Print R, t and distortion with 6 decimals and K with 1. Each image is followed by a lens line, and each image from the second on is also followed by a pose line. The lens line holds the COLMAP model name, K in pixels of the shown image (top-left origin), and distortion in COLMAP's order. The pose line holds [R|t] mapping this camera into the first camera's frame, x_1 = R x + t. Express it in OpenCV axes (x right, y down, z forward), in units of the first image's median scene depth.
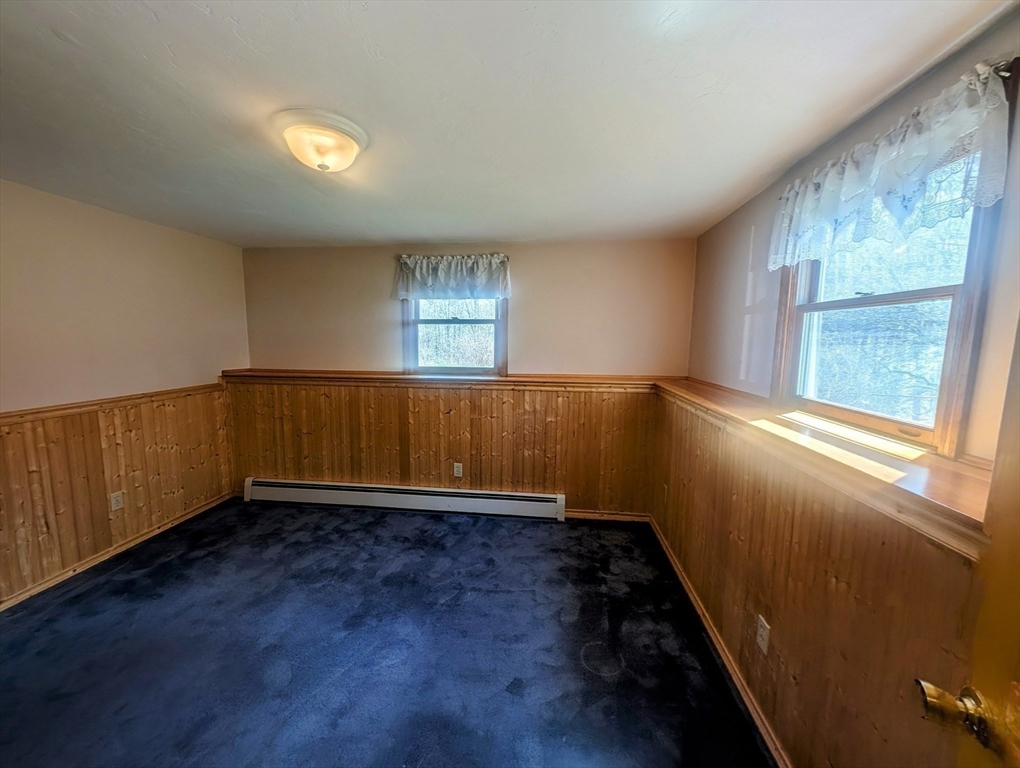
lens RADIAL K [[386.7, 0, 506.0], [0, 386.7, 381.3], [0, 0, 1]] dist [0.007475, -0.003431]
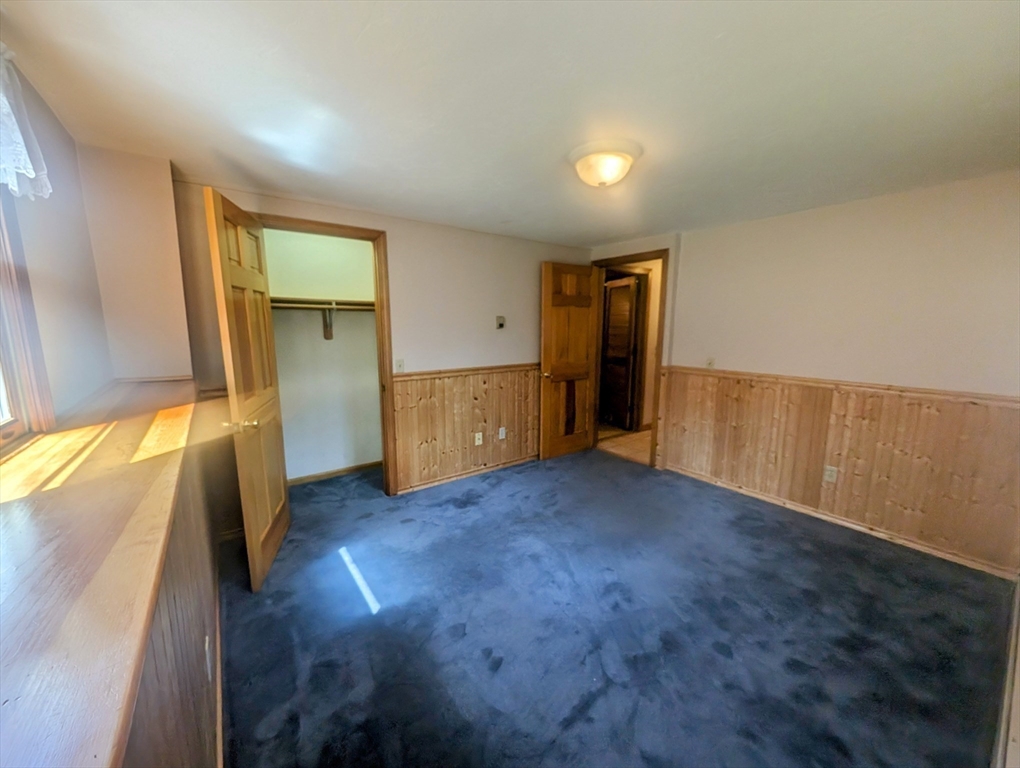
lens RADIAL K [[386.7, 0, 504.5], [0, 386.7, 382.4], [0, 0, 1]] dist [0.007475, -0.003431]
pose [[-0.716065, 0.093185, -0.691785, 0.405523], [-0.091152, 0.970080, 0.225023, -0.110139], [0.692056, 0.224189, -0.686147, 1.090450]]
